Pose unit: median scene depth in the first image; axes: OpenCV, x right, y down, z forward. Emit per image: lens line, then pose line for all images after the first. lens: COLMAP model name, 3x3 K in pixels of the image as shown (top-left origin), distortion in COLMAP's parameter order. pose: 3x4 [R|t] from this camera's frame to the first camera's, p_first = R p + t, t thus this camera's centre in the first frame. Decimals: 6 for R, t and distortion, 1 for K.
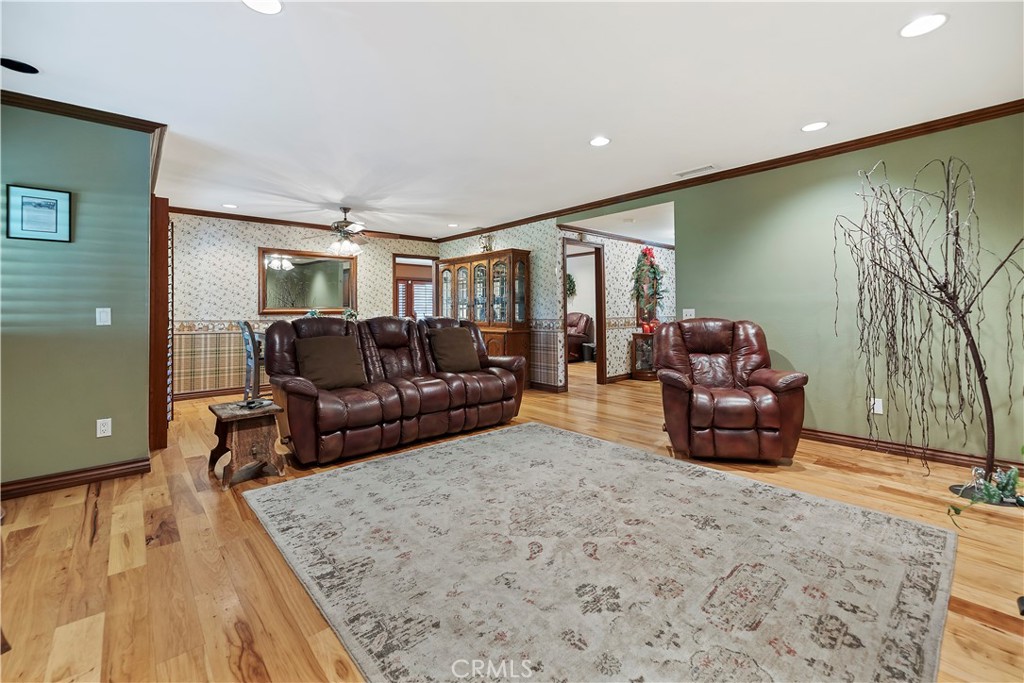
lens RADIAL K [[424.3, 0, 510.3], [0, 424.3, 311.1], [0, 0, 1]] dist [-0.008010, 0.002498]
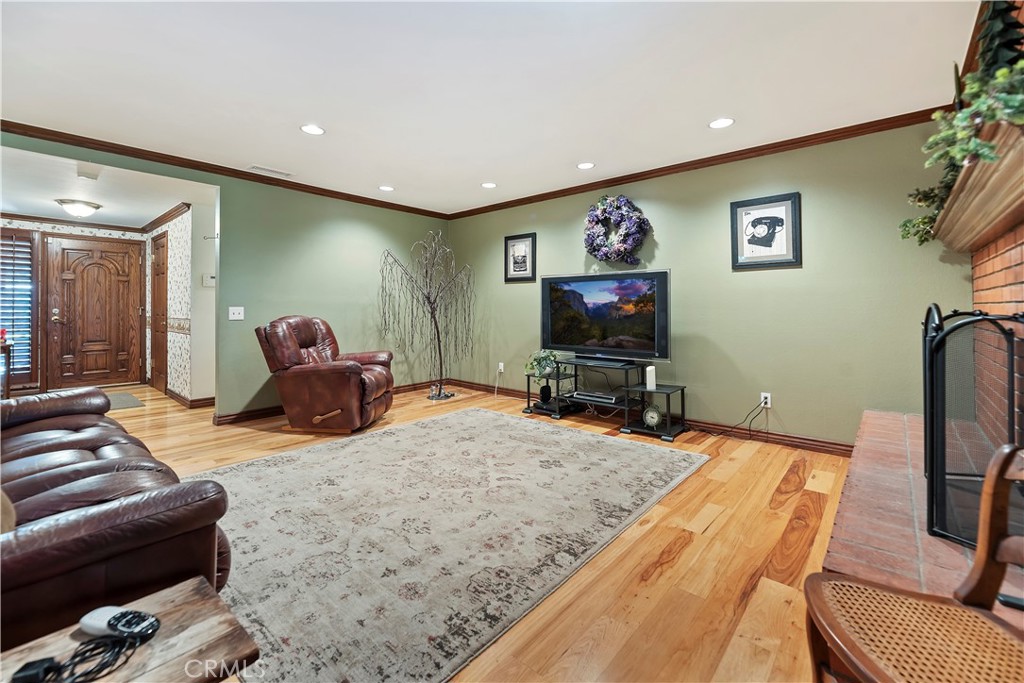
lens RADIAL K [[437.7, 0, 509.1], [0, 437.7, 308.0], [0, 0, 1]] dist [-0.001607, -0.000363]
pose [[-0.116161, 0.008588, 0.993193, -1.225865], [-0.001924, 0.999959, -0.008871, 0.011841], [-0.993229, -0.002942, -0.116139, 1.033392]]
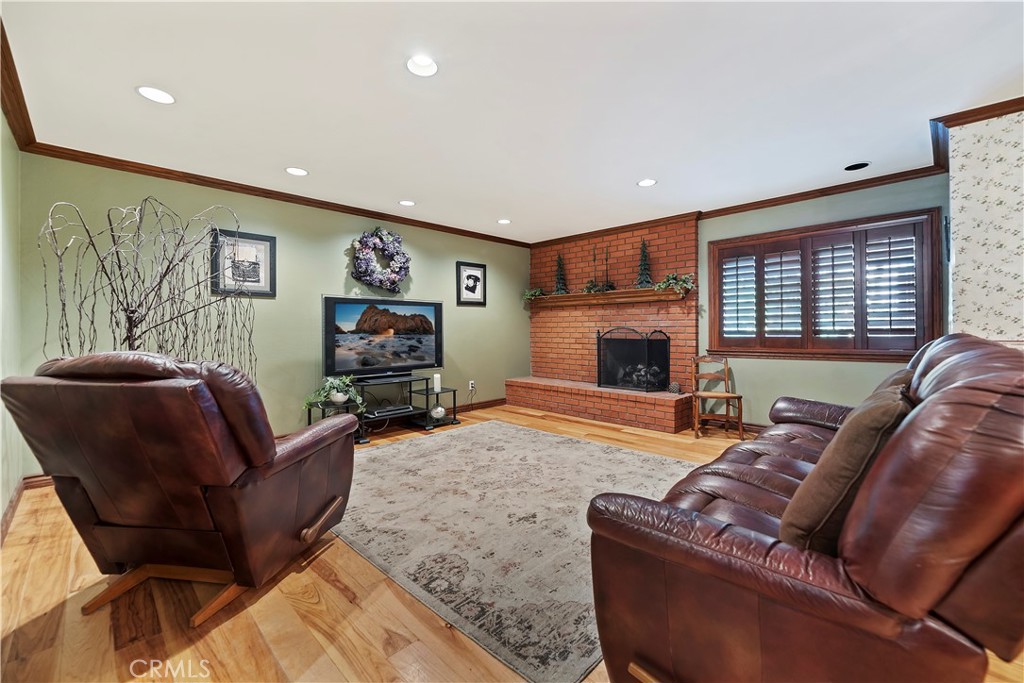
lens RADIAL K [[424.3, 0, 509.8], [0, 424.3, 331.3], [0, 0, 1]] dist [-0.008010, 0.002498]
pose [[-0.998032, 0.015830, -0.060683, 0.196263], [0.015839, 0.999875, 0.000342, 0.008723], [0.060681, -0.000620, -0.998157, 2.513470]]
